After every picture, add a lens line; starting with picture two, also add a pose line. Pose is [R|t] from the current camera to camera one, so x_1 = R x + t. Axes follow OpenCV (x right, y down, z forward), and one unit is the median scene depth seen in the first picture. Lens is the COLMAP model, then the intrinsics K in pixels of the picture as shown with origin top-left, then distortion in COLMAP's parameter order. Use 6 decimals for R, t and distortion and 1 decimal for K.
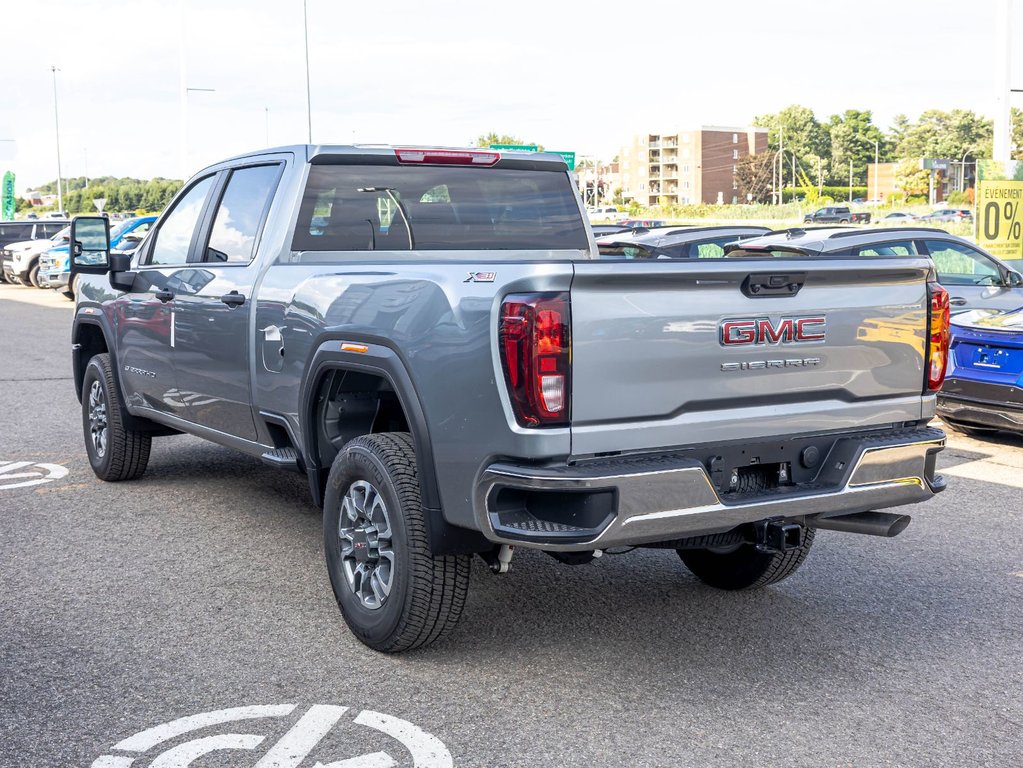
lens RADIAL K [[1343.2, 0, 511.5], [0, 1343.2, 384.0], [0, 0, 1]] dist [-0.002134, -0.014105]
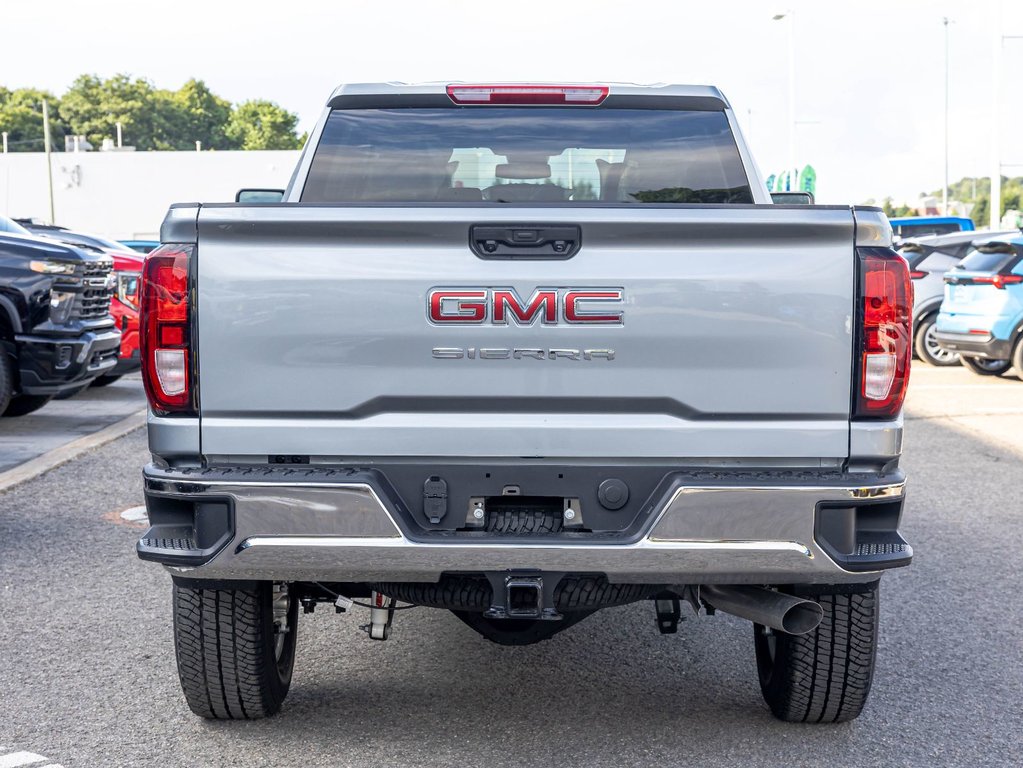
lens RADIAL K [[1988.6, 0, 539.7], [0, 1988.6, 384.3], [0, 0, 1]] dist [0.057613, 0.143254]
pose [[0.855151, 0.036777, -0.517074, 0.746457], [-0.061895, 0.997588, -0.031410, 0.034099], [0.514671, 0.058864, 0.855364, 0.106662]]
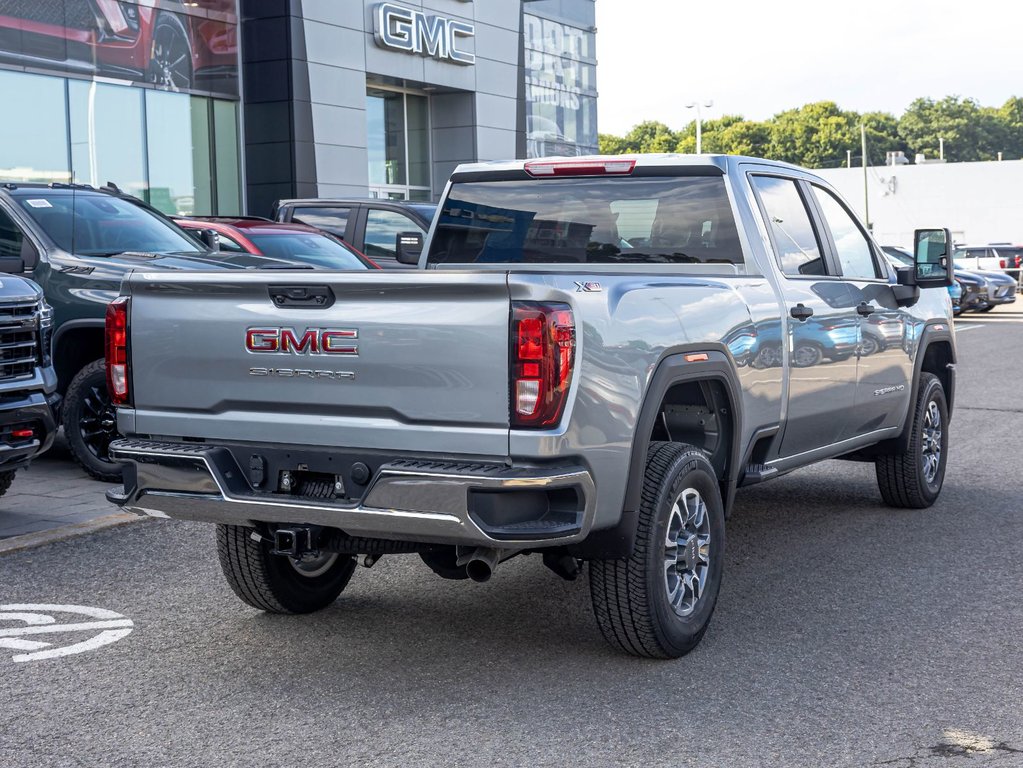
lens RADIAL K [[1691.1, 0, 511.5], [0, 1691.1, 384.0], [0, 0, 1]] dist [0.006795, -0.021676]
pose [[0.513579, 0.066124, -0.855491, 1.388963], [-0.091118, 0.995592, 0.022252, -0.050151], [0.853191, 0.066522, 0.517340, 0.468834]]
